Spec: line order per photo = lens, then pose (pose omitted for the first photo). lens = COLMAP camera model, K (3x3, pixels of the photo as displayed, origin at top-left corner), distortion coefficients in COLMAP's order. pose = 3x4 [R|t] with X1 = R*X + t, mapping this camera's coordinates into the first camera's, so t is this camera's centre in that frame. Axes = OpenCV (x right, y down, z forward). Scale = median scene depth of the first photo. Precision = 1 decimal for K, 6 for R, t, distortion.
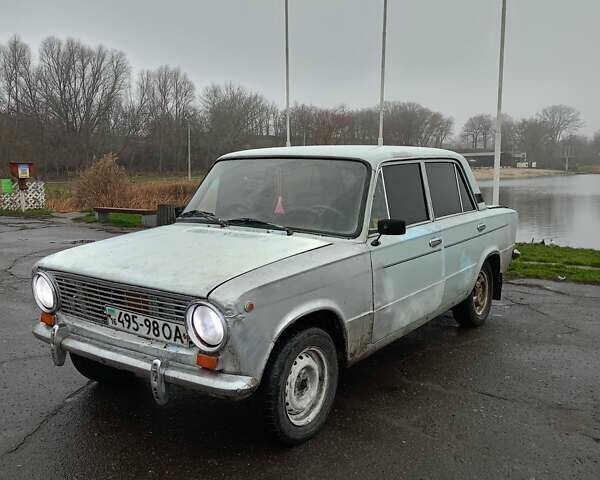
lens RADIAL K [[583.3, 0, 300.0], [0, 583.3, 240.0], [0, 0, 1]] dist [0.014381, 0.002871]
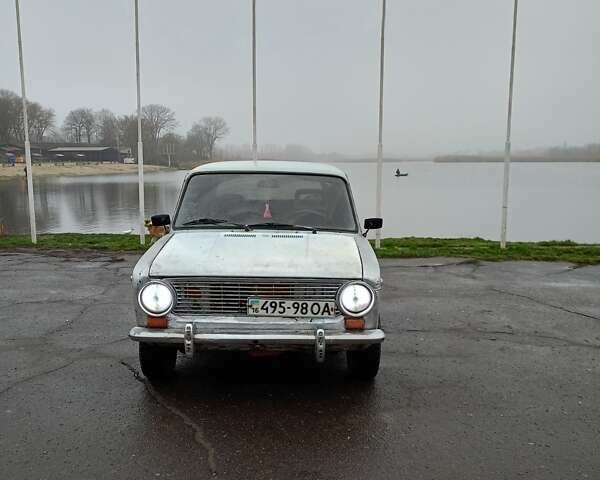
lens RADIAL K [[583.3, 0, 300.0], [0, 583.3, 240.0], [0, 0, 1]] dist [0.014381, 0.002871]
pose [[0.796994, -0.067585, 0.600194, -1.010232], [0.062486, 0.997614, 0.029362, -0.041471], [-0.600747, 0.014103, 0.799315, -0.054089]]
